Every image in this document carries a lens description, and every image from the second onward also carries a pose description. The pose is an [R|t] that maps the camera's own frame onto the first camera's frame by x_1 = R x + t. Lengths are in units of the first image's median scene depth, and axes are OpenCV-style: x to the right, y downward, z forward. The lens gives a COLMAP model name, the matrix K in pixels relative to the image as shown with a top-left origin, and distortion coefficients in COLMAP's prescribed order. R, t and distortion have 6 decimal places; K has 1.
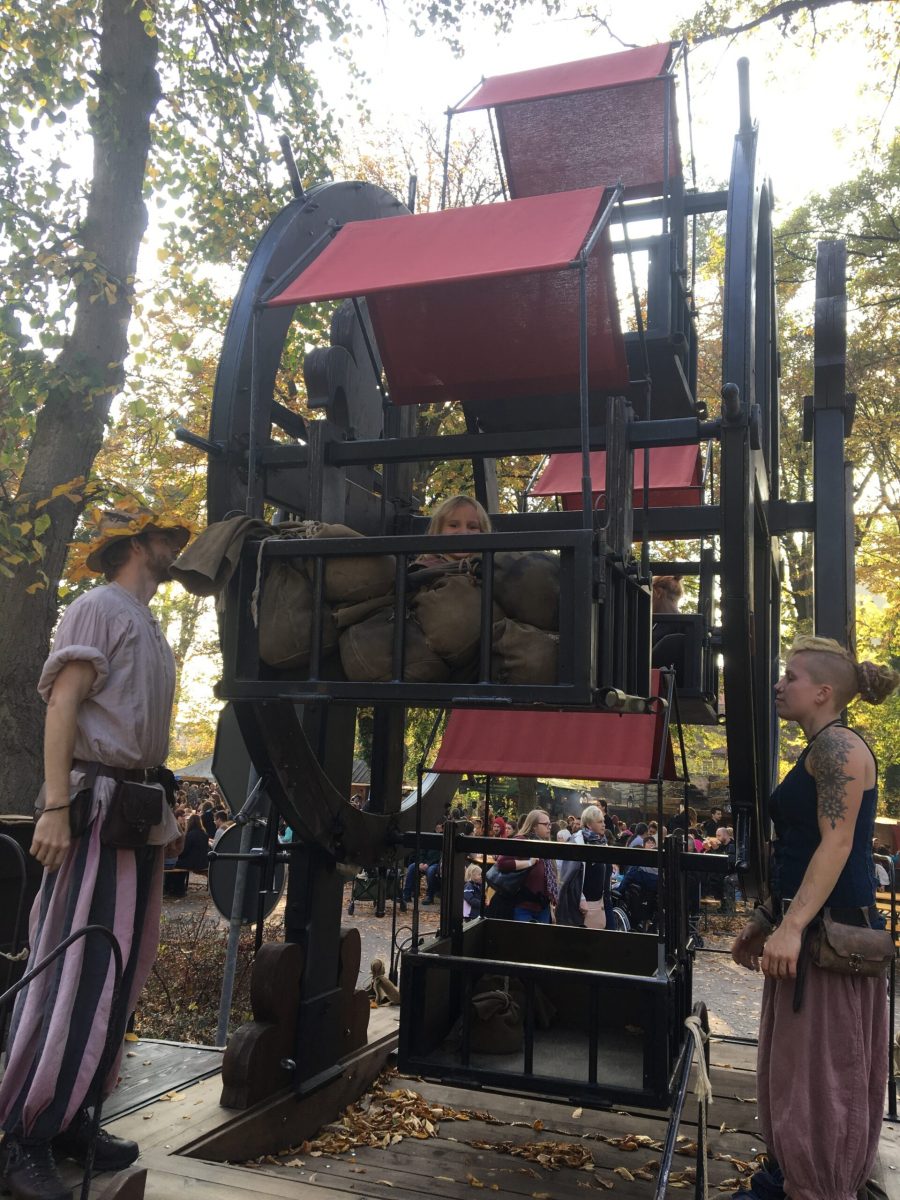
lens RADIAL K [[1005.2, 0, 456.6], [0, 1005.2, 590.5], [0, 0, 1]] dist [0.062282, -0.077754]
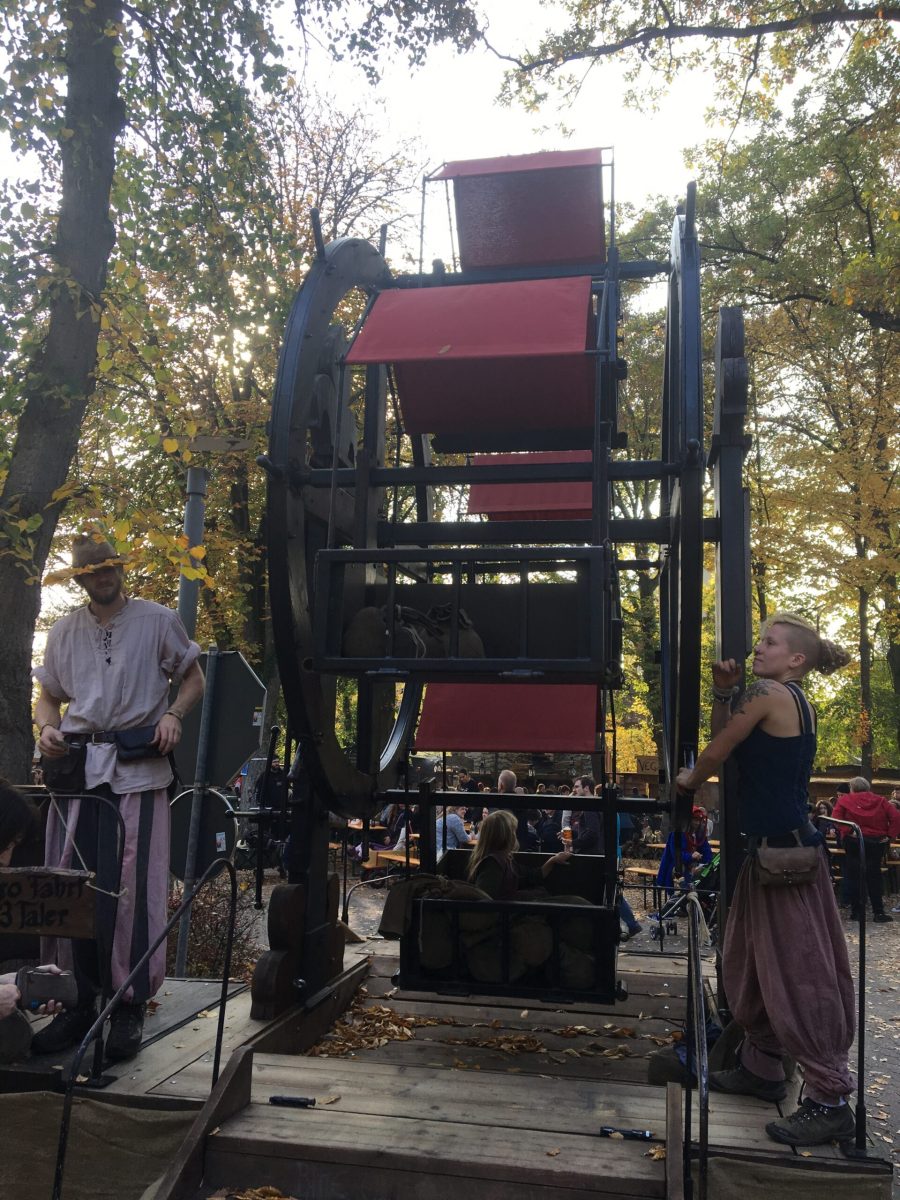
lens RADIAL K [[1005.2, 0, 453.9], [0, 1005.2, 590.5], [0, 0, 1]] dist [0.062282, -0.077754]
pose [[0.987978, -0.002217, 0.154579, -0.128334], [-0.001951, 0.999639, 0.026810, -0.022422], [-0.154582, -0.026790, 0.987617, -0.148525]]
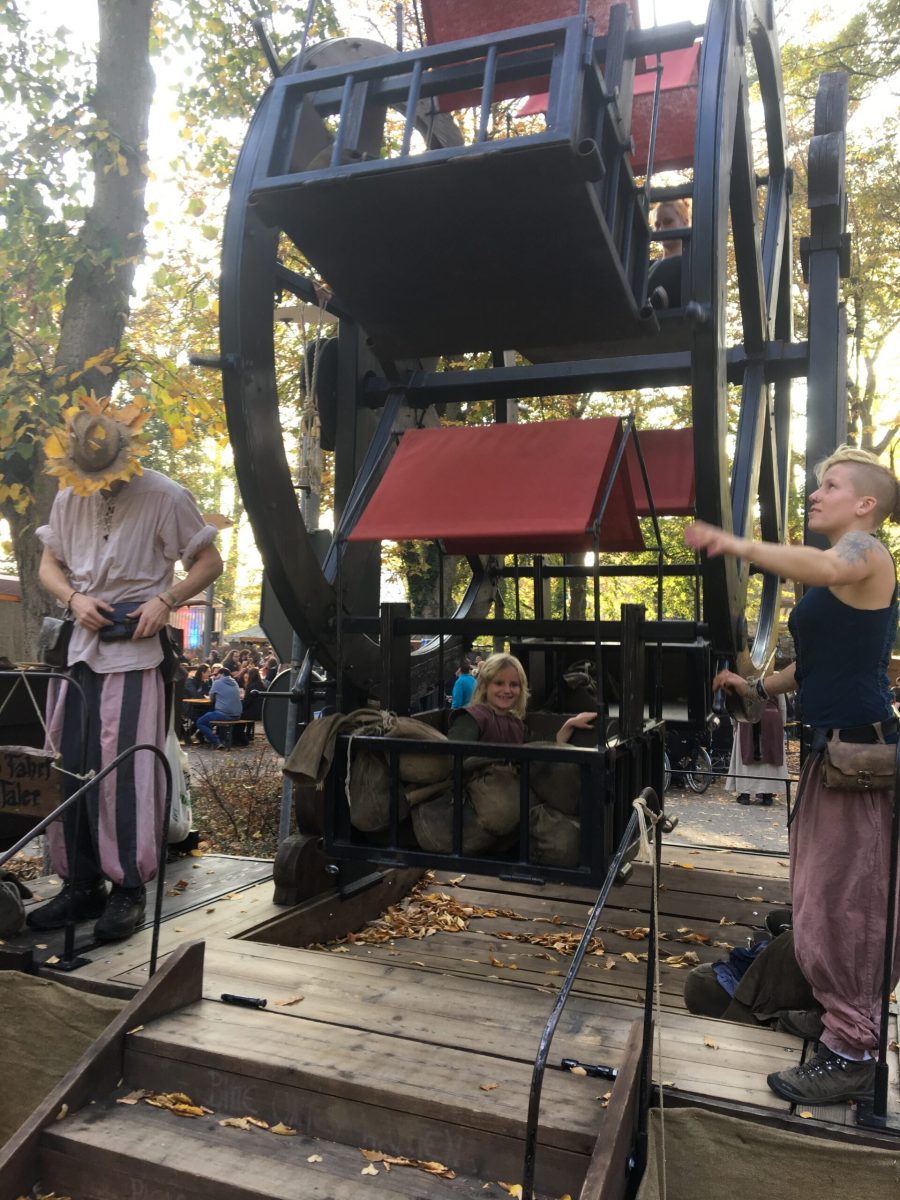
lens RADIAL K [[1005.2, 0, 456.7], [0, 1005.2, 593.0], [0, 0, 1]] dist [0.062282, -0.077754]
pose [[0.998119, -0.028872, -0.054084, 0.033497], [0.036272, 0.989304, 0.141286, 0.002972], [0.049426, -0.142982, 0.988490, -0.052336]]
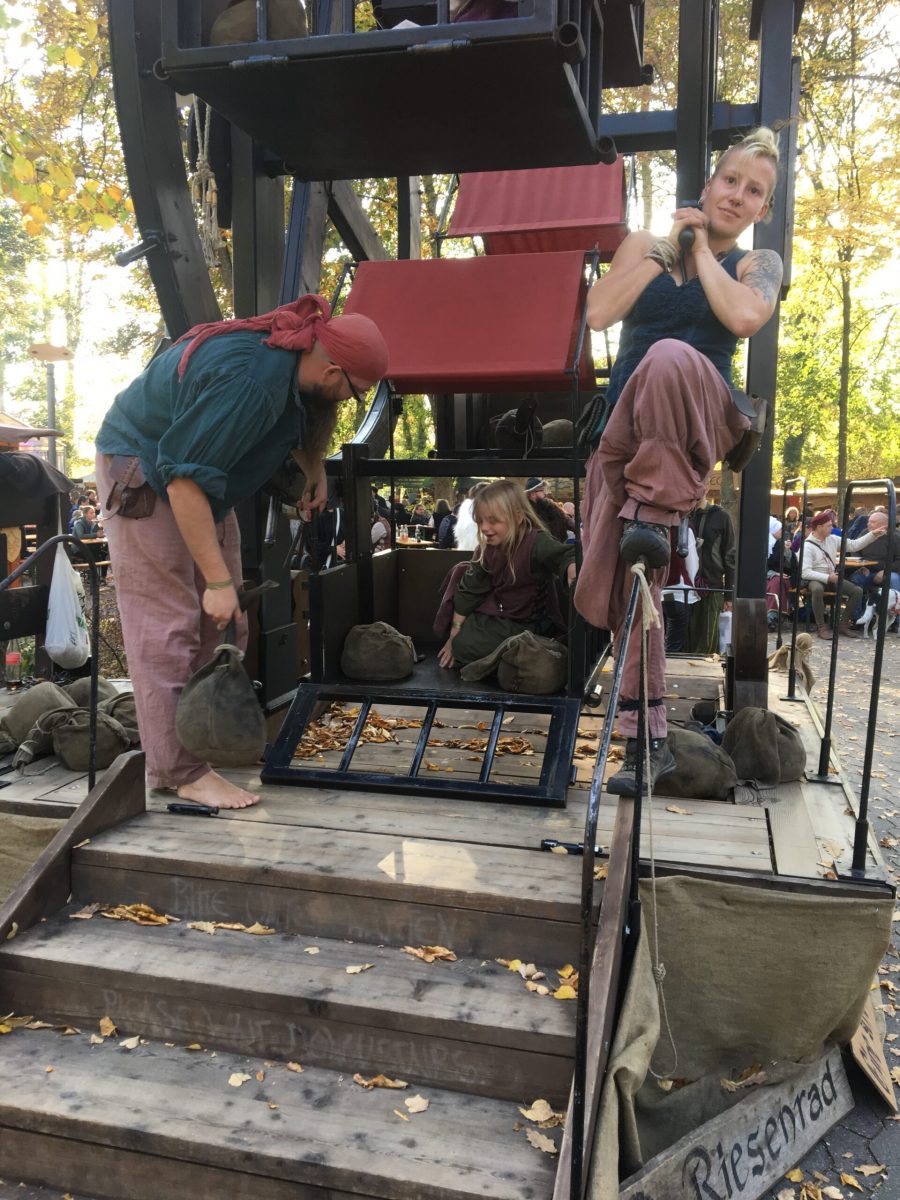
lens RADIAL K [[1005.2, 0, 456.1], [0, 1005.2, 590.4], [0, 0, 1]] dist [0.062282, -0.077754]
pose [[0.995366, -0.053059, 0.080196, -0.024765], [0.027255, 0.955458, 0.293867, 0.044752], [-0.092216, -0.290319, 0.952476, -0.011704]]
